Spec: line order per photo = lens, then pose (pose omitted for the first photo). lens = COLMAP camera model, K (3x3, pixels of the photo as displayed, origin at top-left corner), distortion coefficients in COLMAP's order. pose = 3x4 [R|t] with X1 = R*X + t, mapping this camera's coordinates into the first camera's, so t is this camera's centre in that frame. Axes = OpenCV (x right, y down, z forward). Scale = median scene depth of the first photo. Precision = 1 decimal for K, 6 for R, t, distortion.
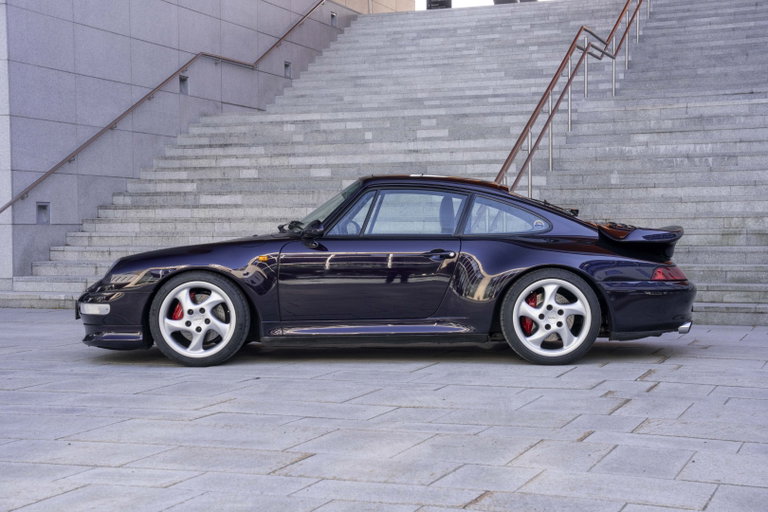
lens RADIAL K [[1248.7, 0, 384.0], [0, 1248.7, 256.0], [0, 0, 1]] dist [0.192515, 0.180157]
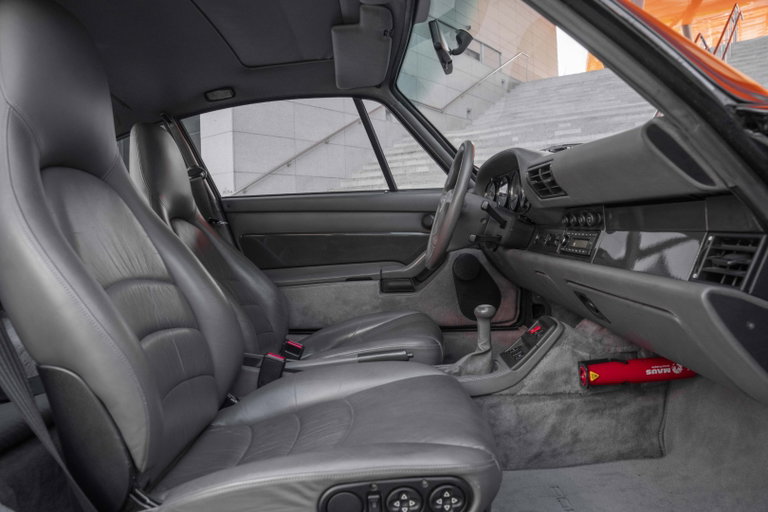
lens RADIAL K [[522.4, 0, 384.0], [0, 522.4, 256.0], [0, 0, 1]] dist [-0.188387, 0.134617]
pose [[0.951136, 0.003240, -0.308754, 0.020790], [0.011302, 0.998910, 0.045298, -0.001203], [0.308564, -0.046574, 0.950063, 0.465504]]
